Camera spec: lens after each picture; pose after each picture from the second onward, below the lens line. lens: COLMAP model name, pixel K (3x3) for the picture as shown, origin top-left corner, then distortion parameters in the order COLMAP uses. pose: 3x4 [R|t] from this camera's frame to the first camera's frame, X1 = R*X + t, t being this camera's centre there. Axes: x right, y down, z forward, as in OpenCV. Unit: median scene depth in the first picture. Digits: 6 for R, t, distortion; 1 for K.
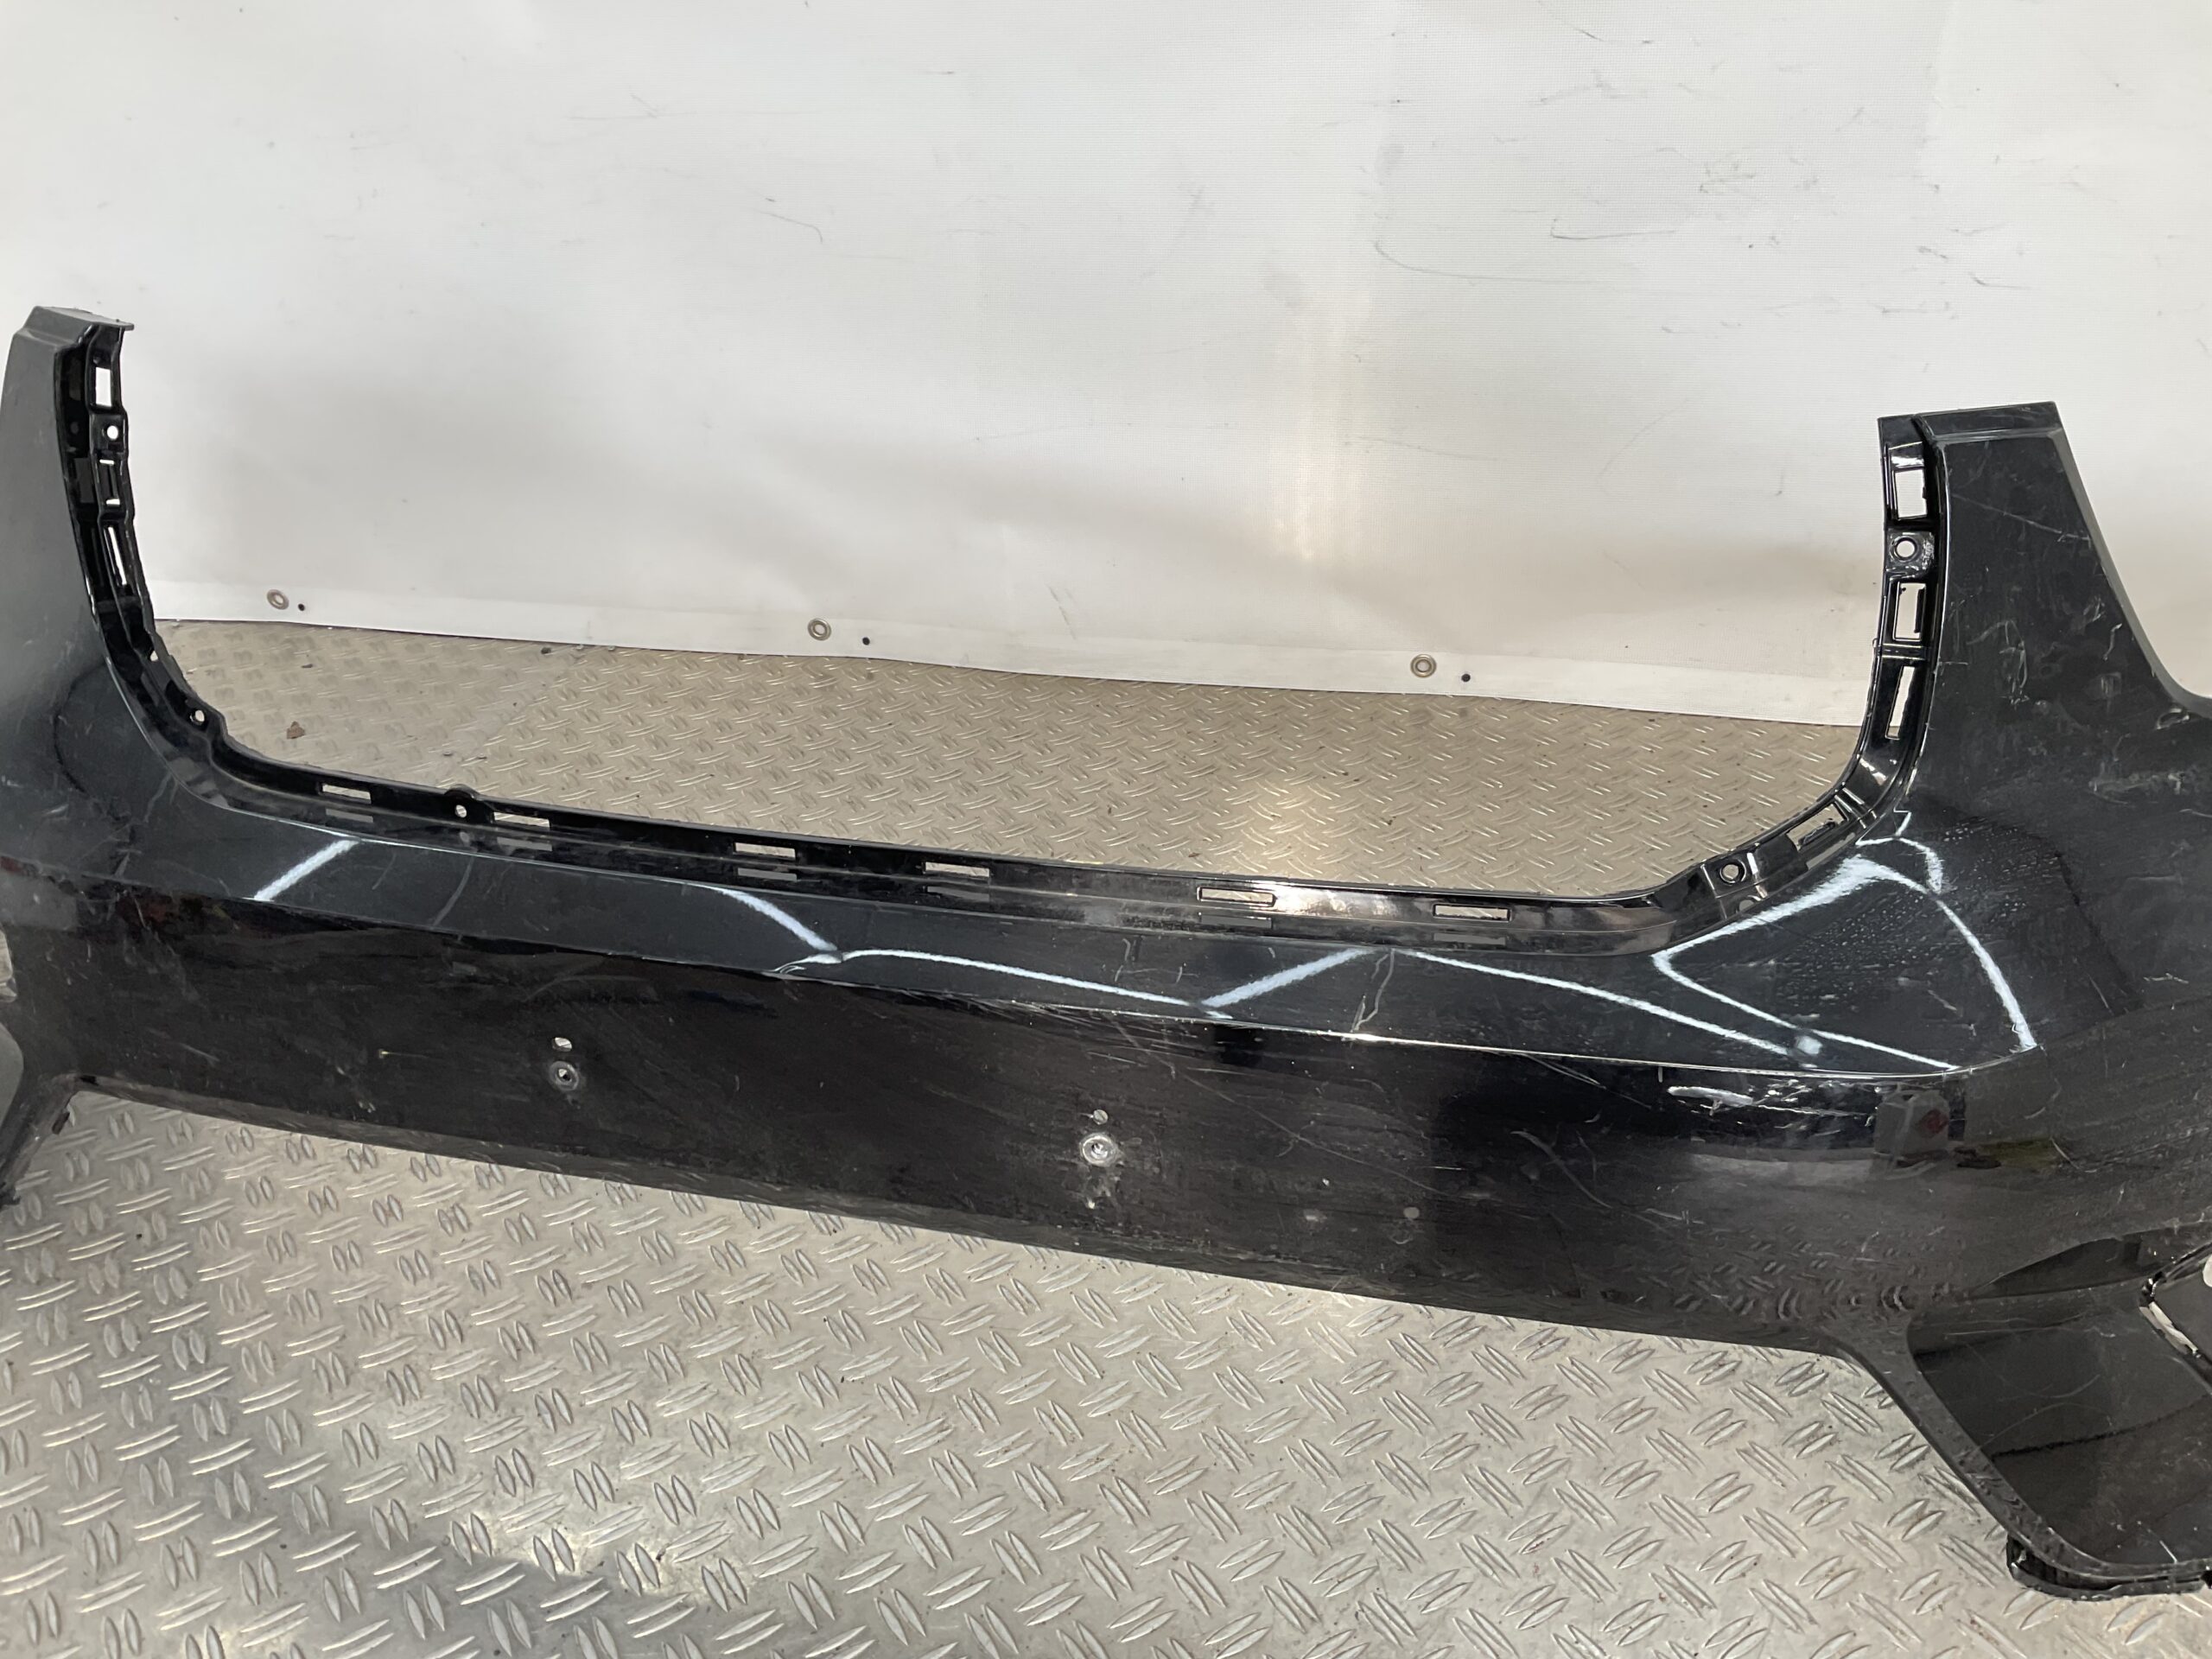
lens RADIAL K [[1837.4, 0, 1096.3], [0, 1837.4, 822.2], [0, 0, 1]] dist [0.112083, -0.226396]
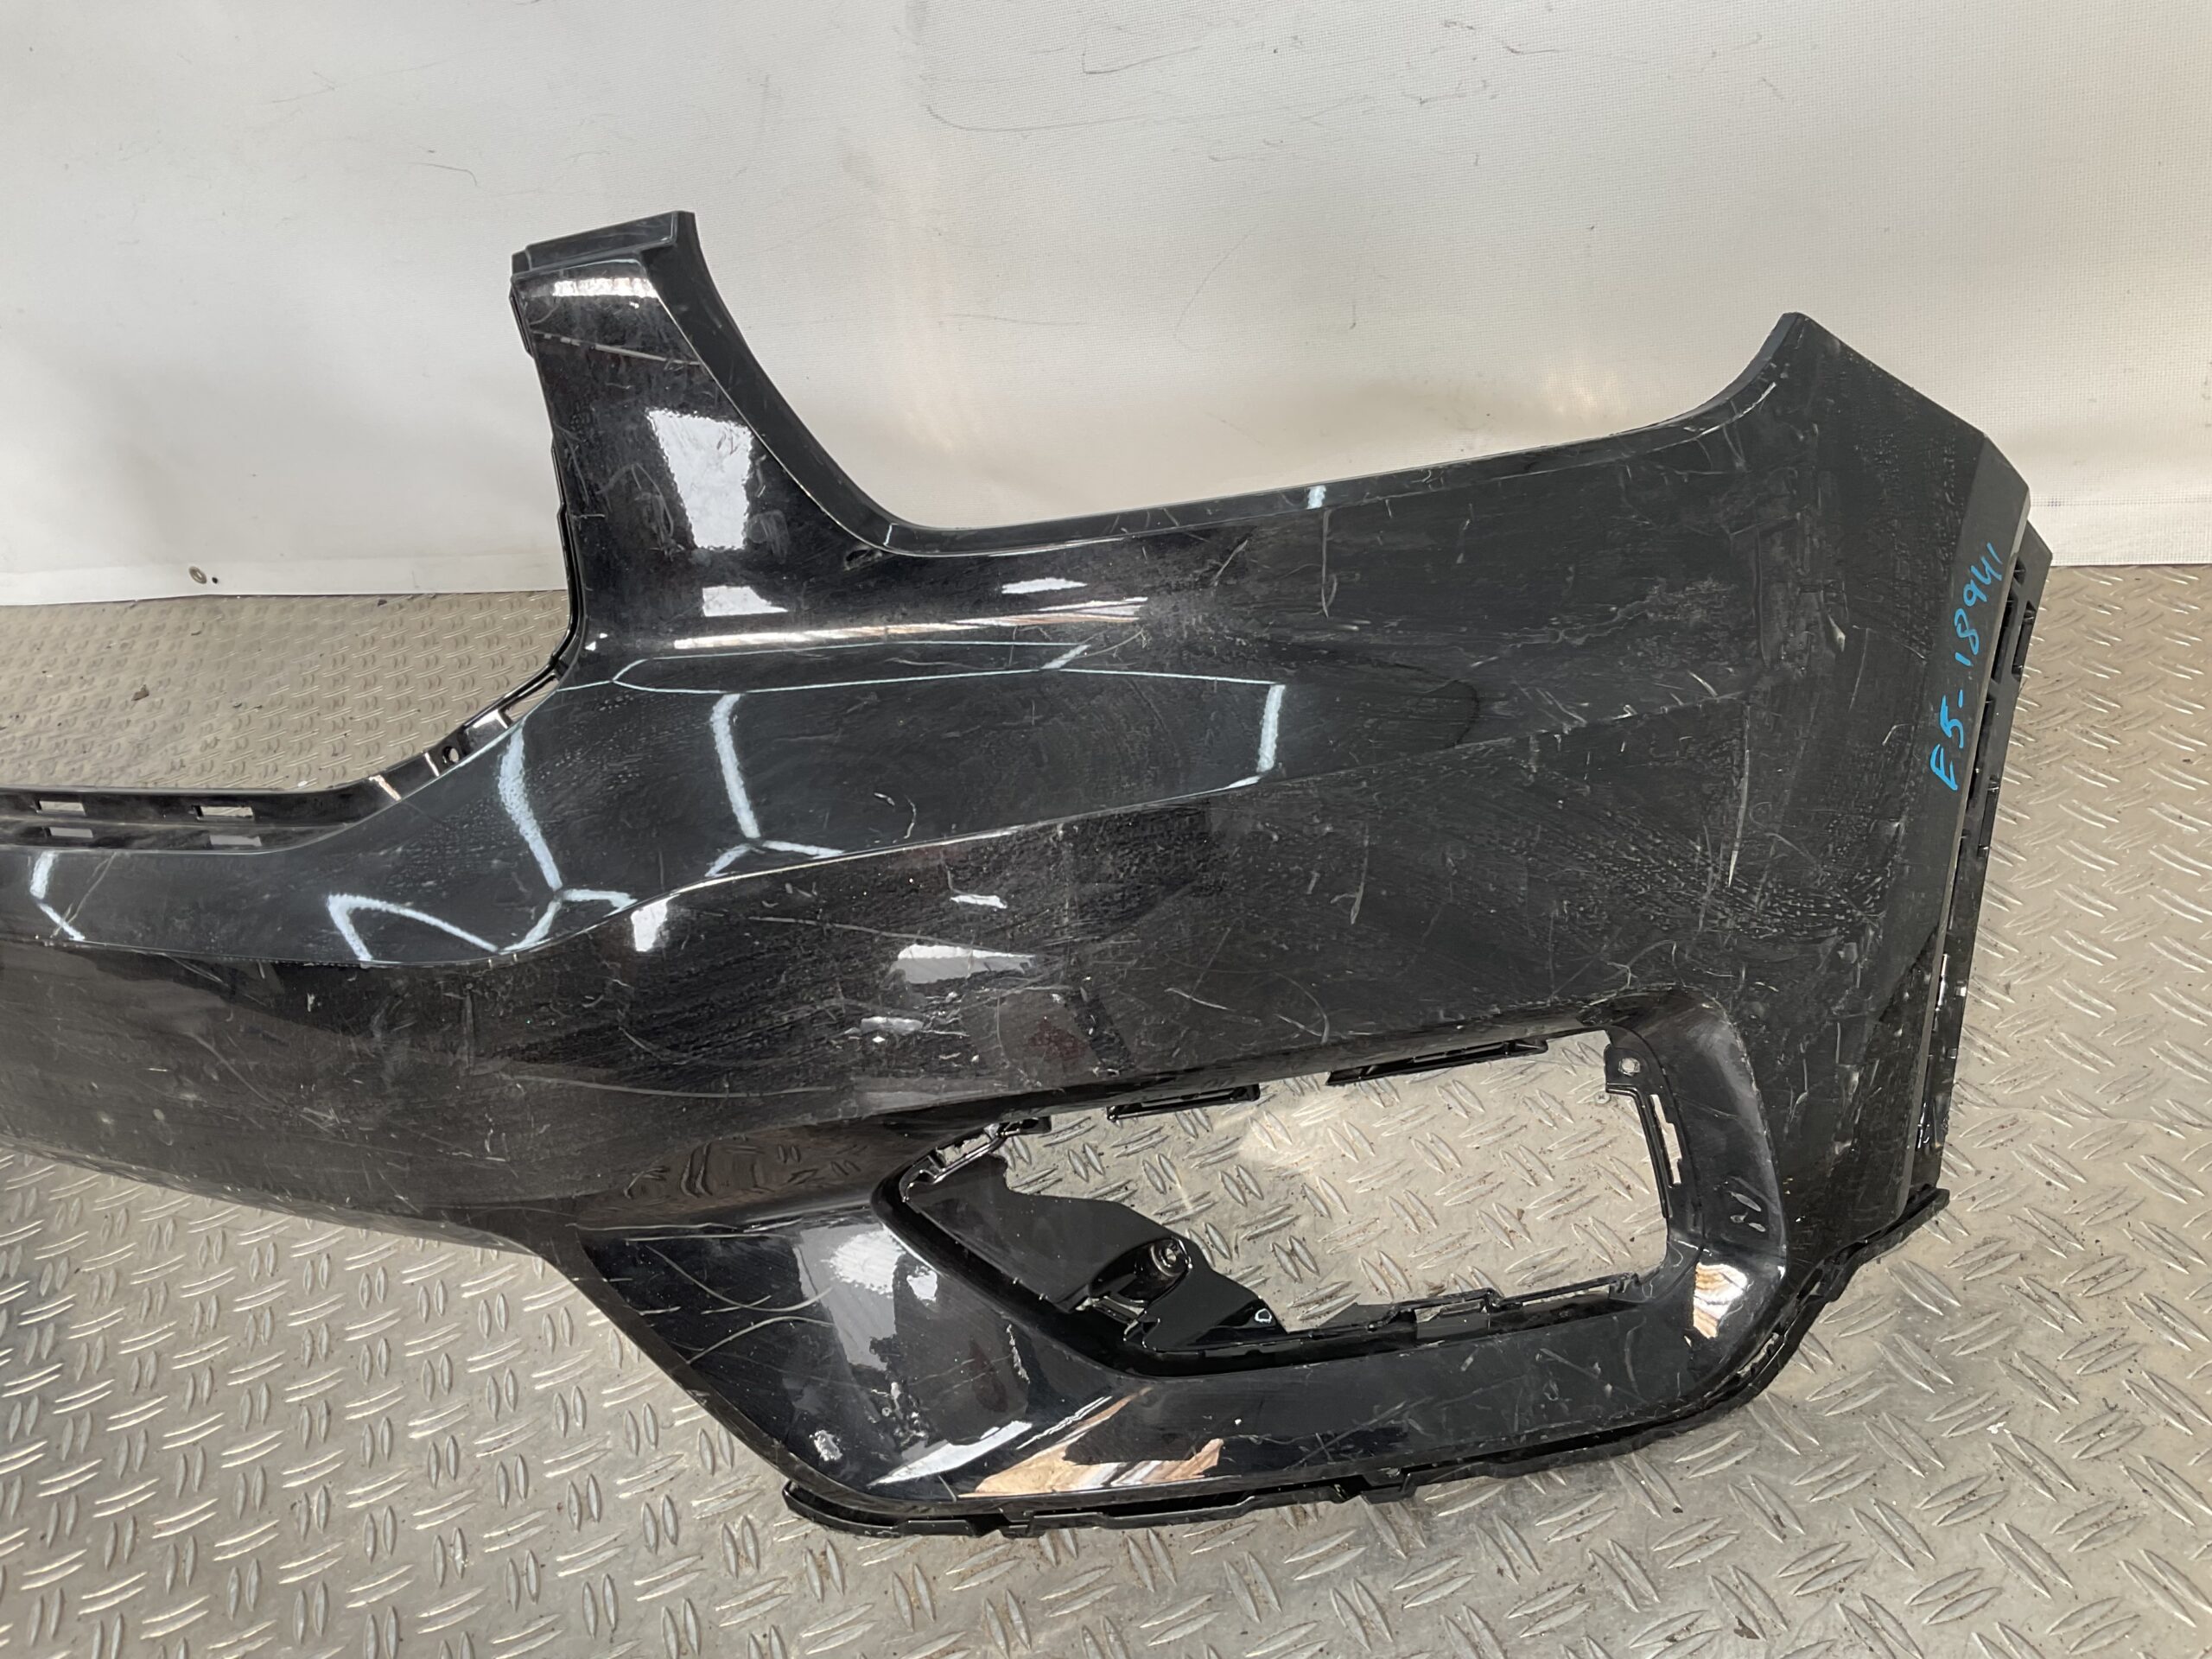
lens RADIAL K [[1812.5, 0, 1112.3], [0, 1812.5, 846.7], [0, 0, 1]] dist [0.108258, -0.196440]
pose [[0.961392, -0.041995, -0.271958, 0.858059], [0.057935, 0.997025, 0.050845, 0.041891], [0.269014, -0.064638, 0.960965, 0.174229]]
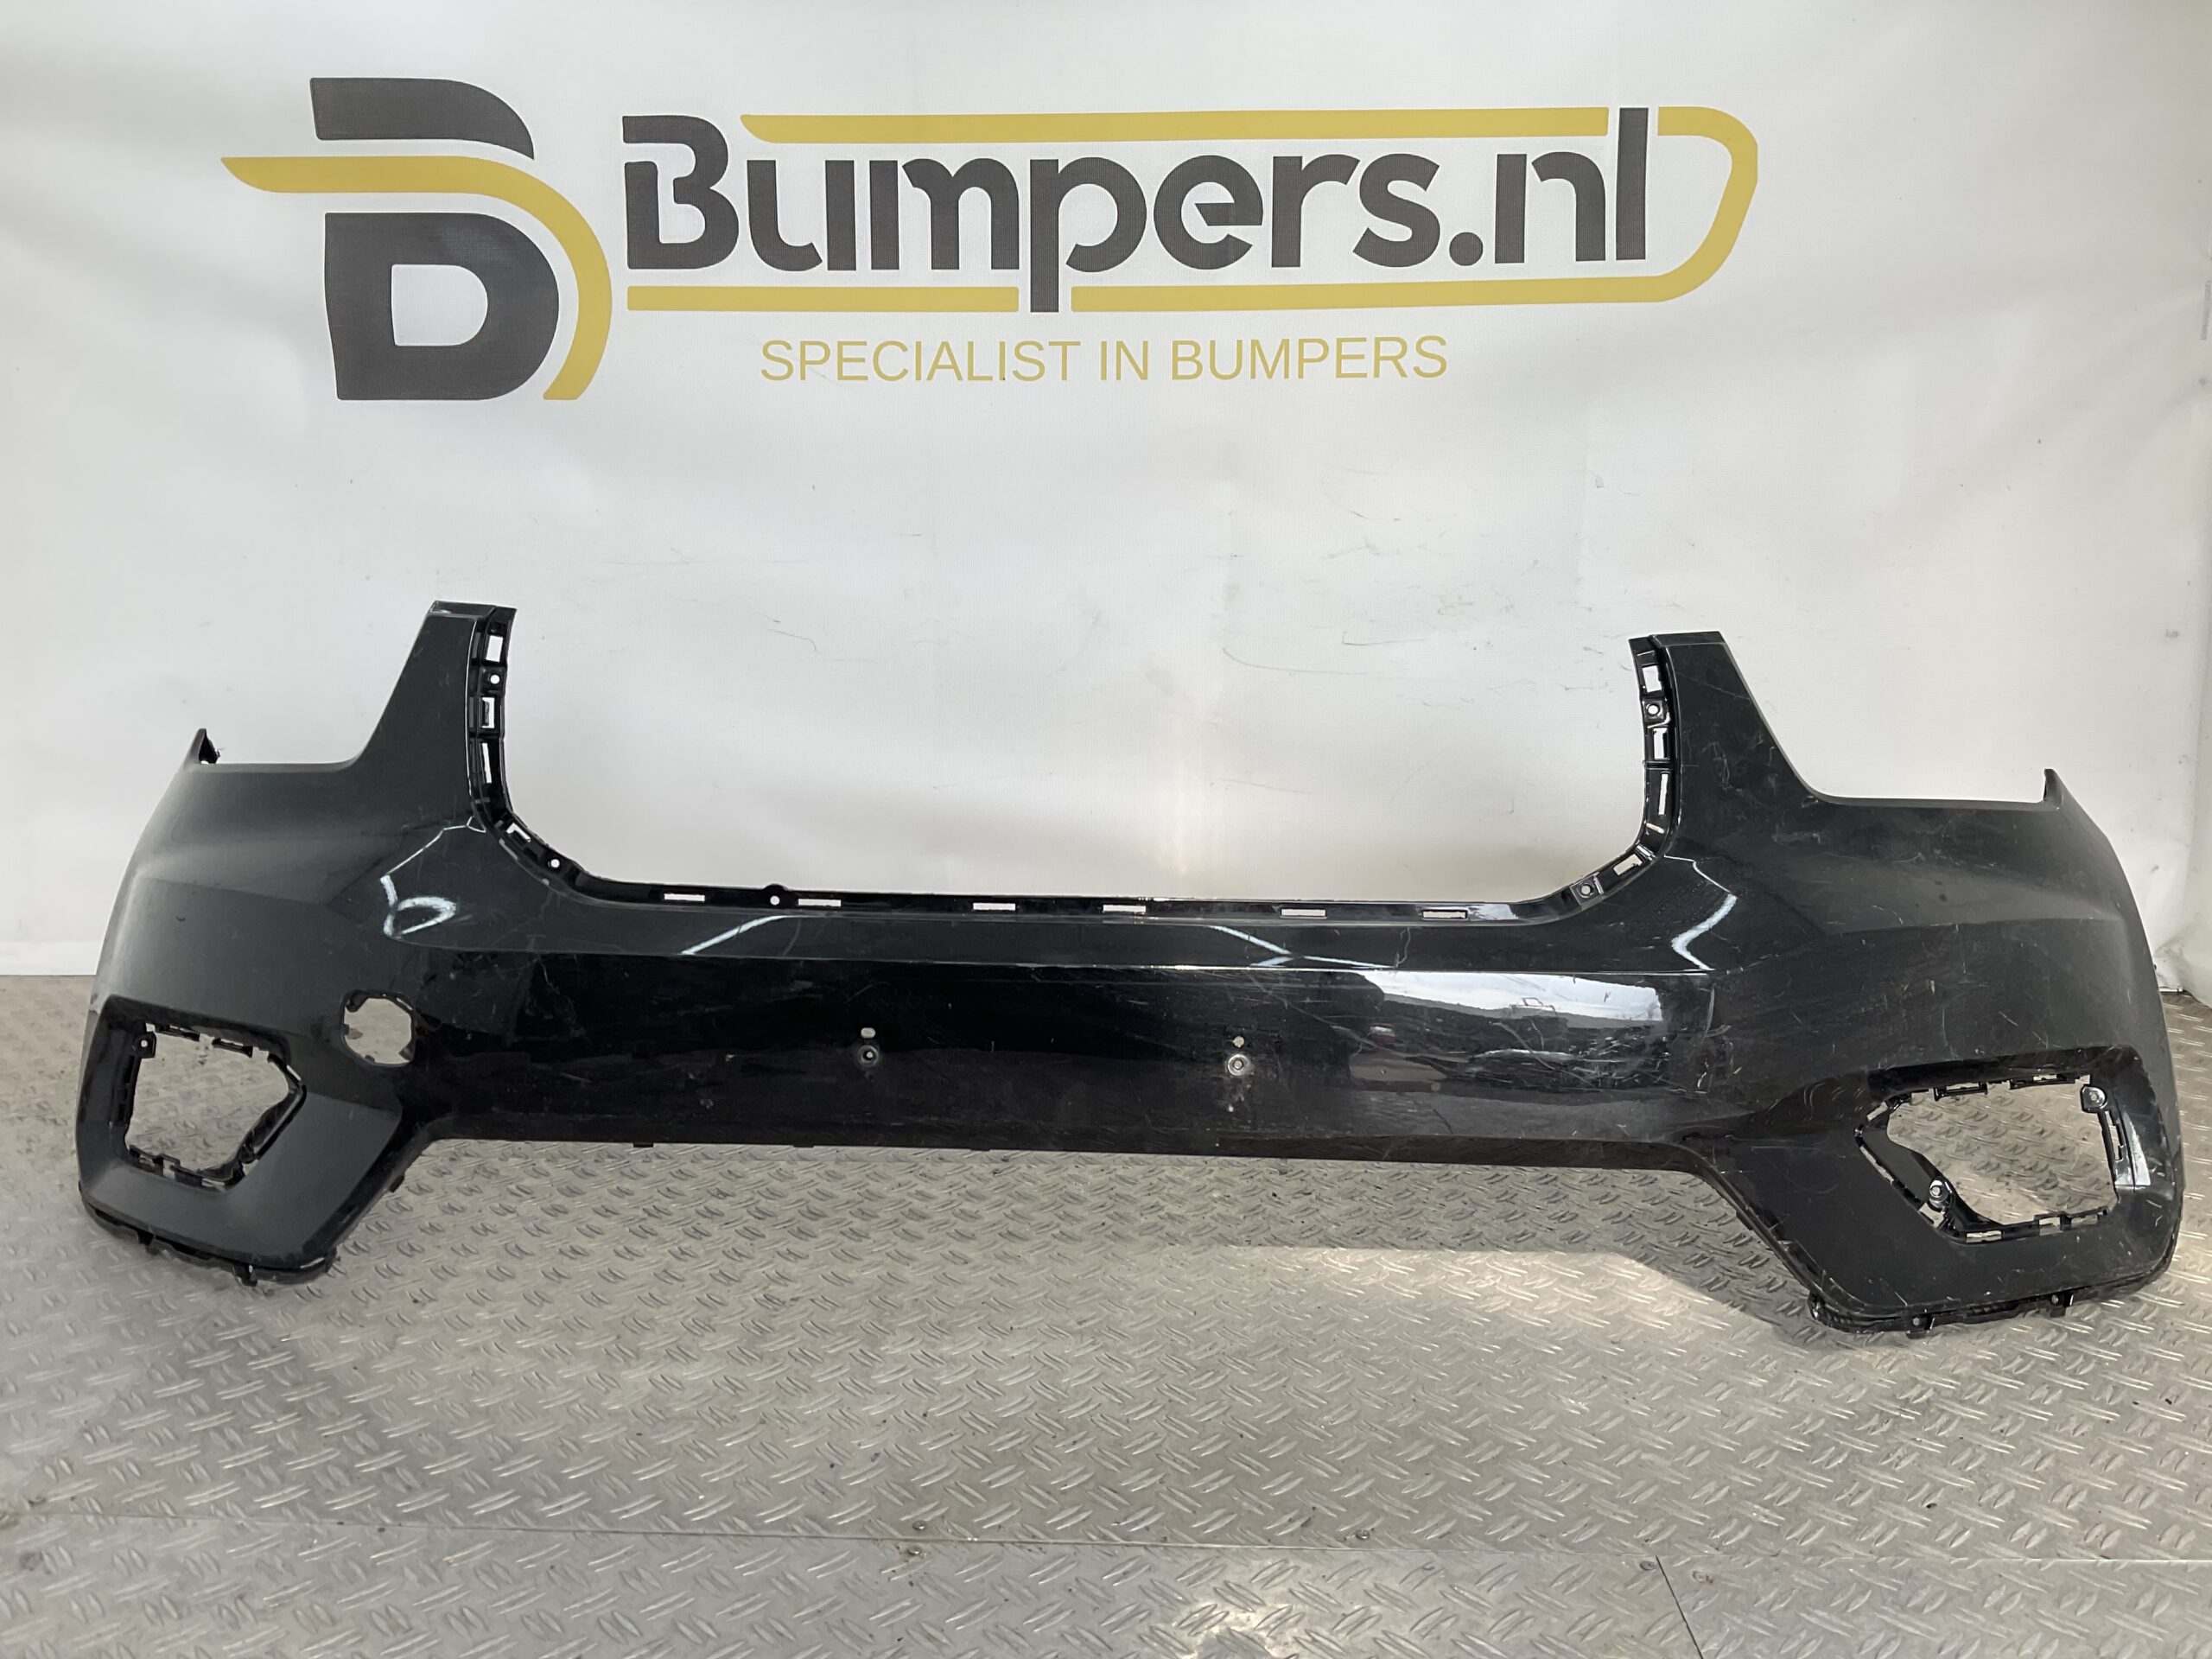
lens RADIAL K [[1837.4, 0, 1096.3], [0, 1837.4, 822.2], [0, 0, 1]] dist [0.112083, -0.226396]
pose [[0.981202, -0.004049, 0.192941, -0.393371], [0.061917, 0.953529, -0.294870, 0.408223], [-0.182781, 0.301274, 0.935855, -0.481134]]
